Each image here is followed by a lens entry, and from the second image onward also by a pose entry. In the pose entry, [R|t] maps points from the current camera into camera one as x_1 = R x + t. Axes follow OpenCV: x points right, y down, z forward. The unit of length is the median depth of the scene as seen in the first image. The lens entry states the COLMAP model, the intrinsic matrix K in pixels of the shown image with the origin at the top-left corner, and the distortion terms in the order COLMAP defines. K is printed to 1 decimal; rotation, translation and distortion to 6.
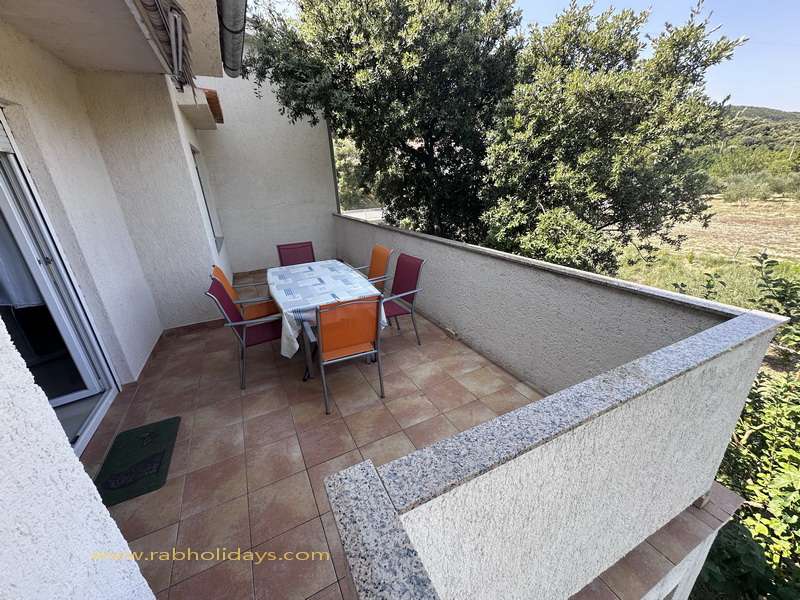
lens RADIAL K [[319.5, 0, 400.7], [0, 319.5, 297.1], [0, 0, 1]] dist [-0.007519, 0.001871]
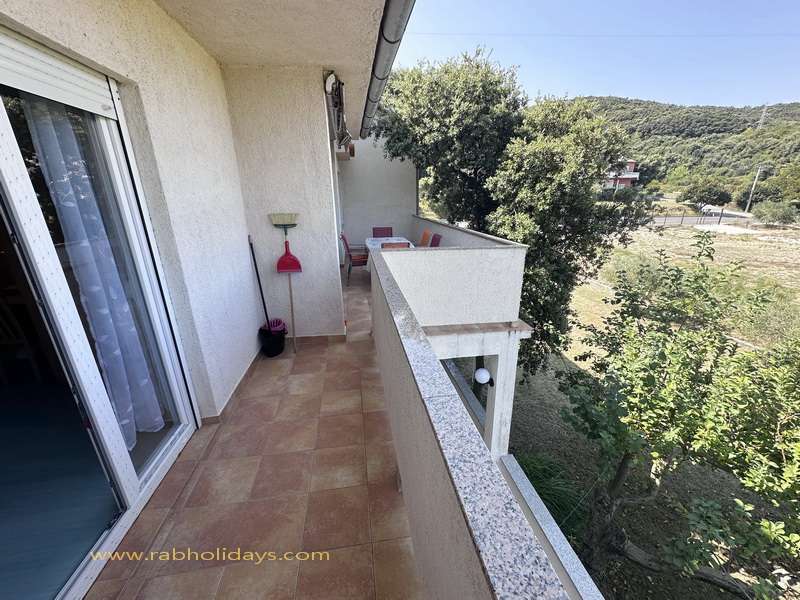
lens RADIAL K [[319.5, 0, 402.5], [0, 319.5, 302.9], [0, 0, 1]] dist [-0.007519, 0.001871]
pose [[0.954109, 0.123171, -0.272957, 0.358515], [-0.126180, 0.991986, 0.006575, 0.259826], [0.271580, 0.028168, 0.962004, -0.788627]]
